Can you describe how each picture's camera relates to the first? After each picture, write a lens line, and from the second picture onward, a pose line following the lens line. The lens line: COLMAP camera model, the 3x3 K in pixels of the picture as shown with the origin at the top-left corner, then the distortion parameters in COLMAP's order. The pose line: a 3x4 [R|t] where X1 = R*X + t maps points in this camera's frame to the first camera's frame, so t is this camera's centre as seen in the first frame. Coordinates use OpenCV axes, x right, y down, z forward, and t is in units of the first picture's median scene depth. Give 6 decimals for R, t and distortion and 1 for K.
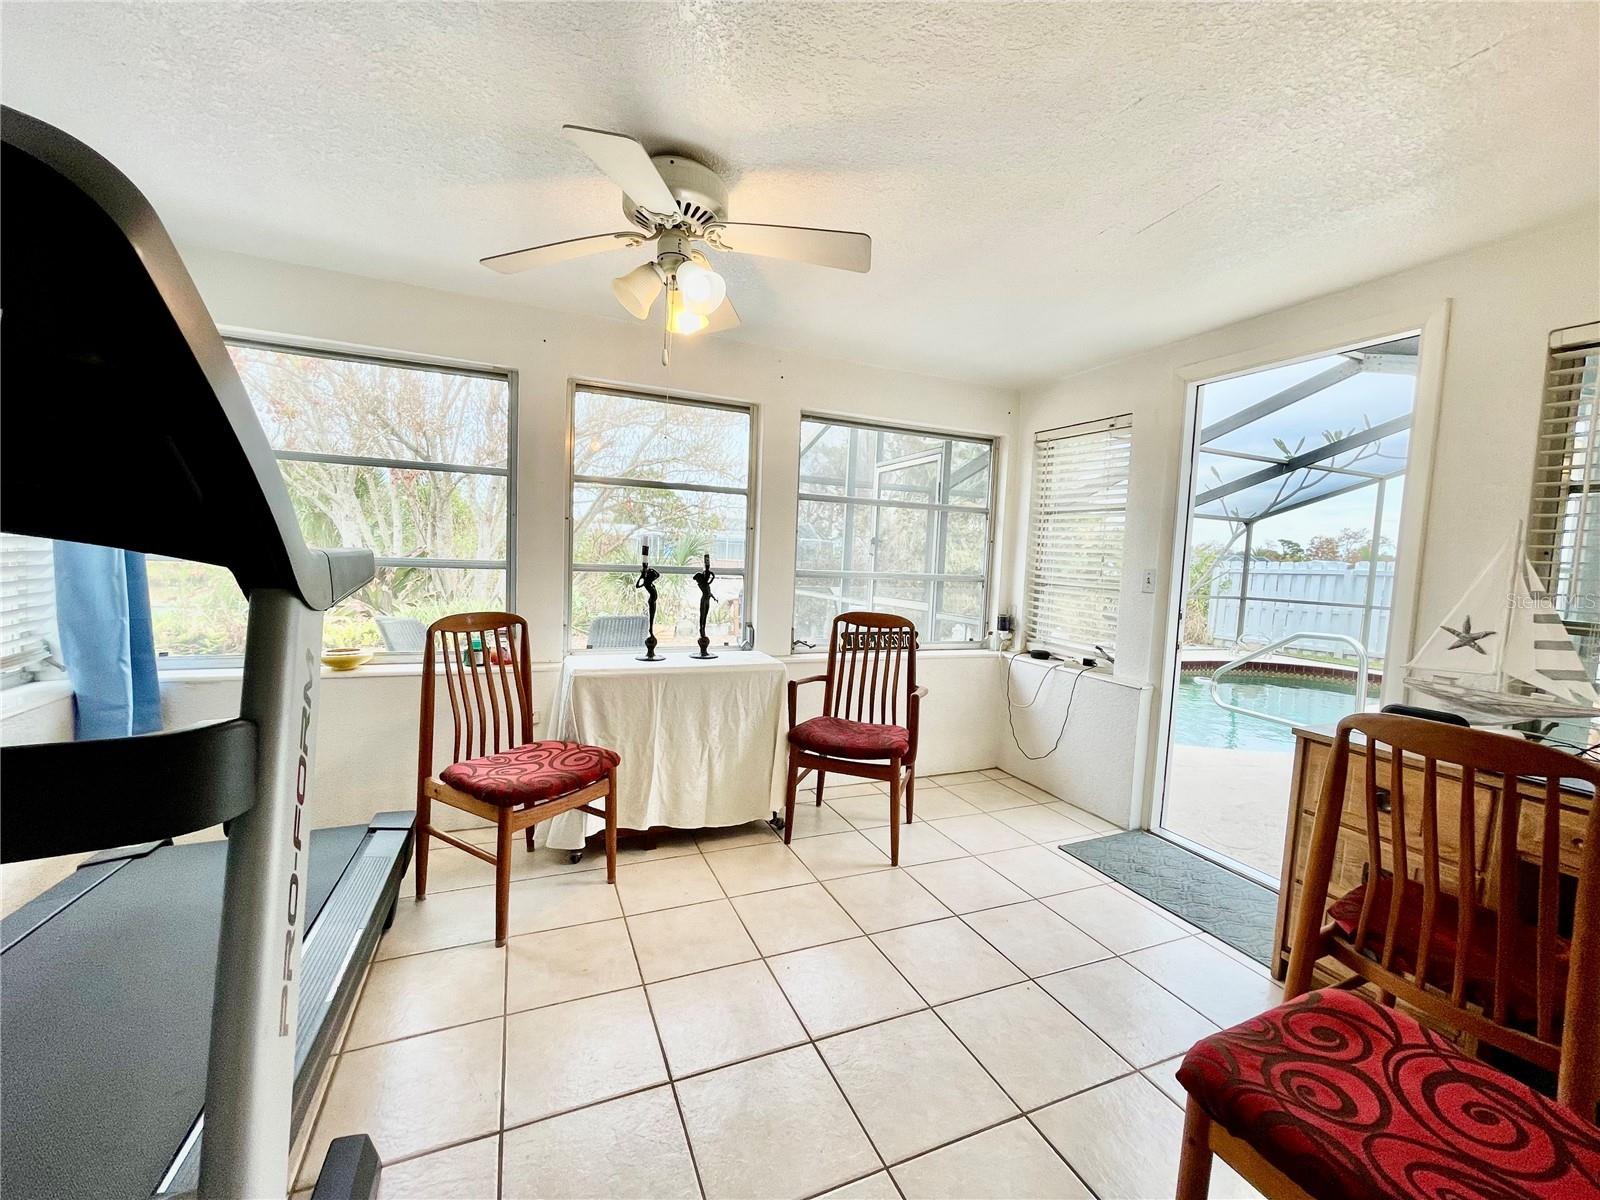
lens RADIAL K [[643.2, 0, 793.0], [0, 643.2, 603.9], [0, 0, 1]] dist [-0.005930, 0.002646]
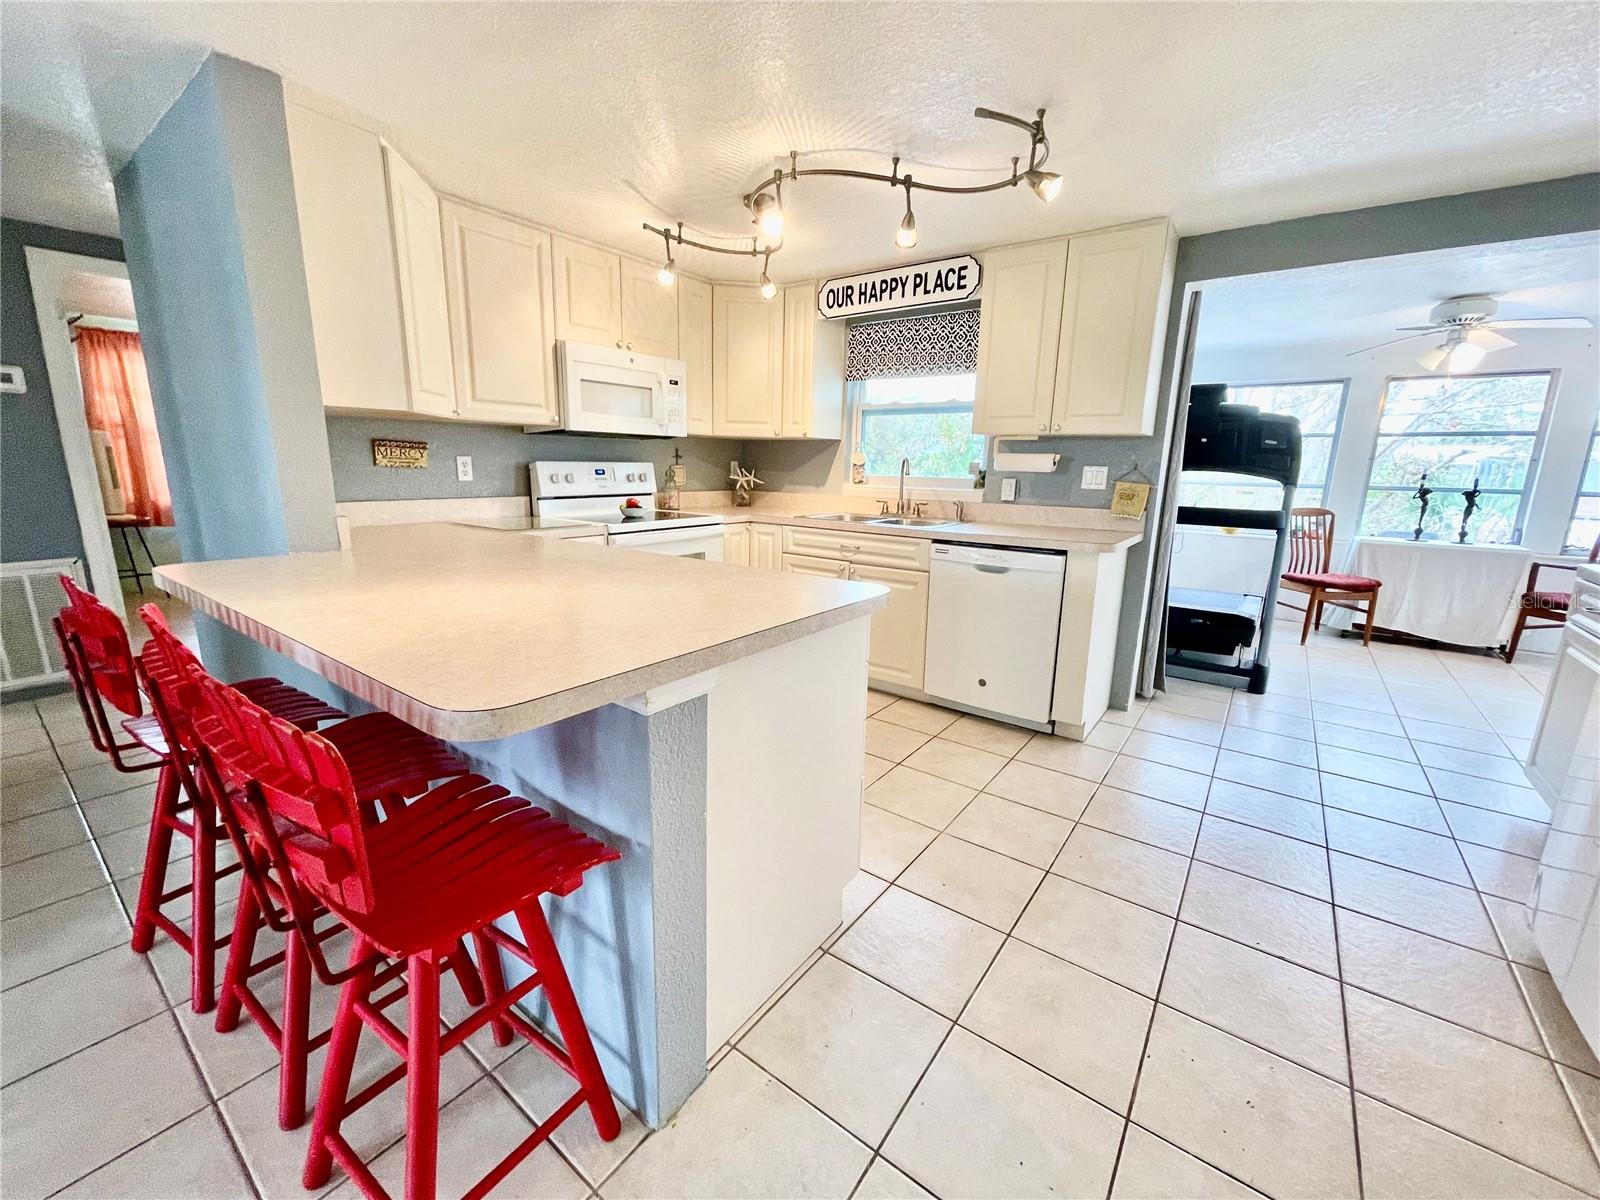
lens RADIAL K [[643.2, 0, 793.9], [0, 643.2, 598.7], [0, 0, 1]] dist [-0.005930, 0.002646]
pose [[0.499382, 0.146901, -0.853837, 0.449850], [-0.066421, 0.989111, 0.131327, 0.127753], [0.863832, -0.008869, 0.503702, -1.351728]]
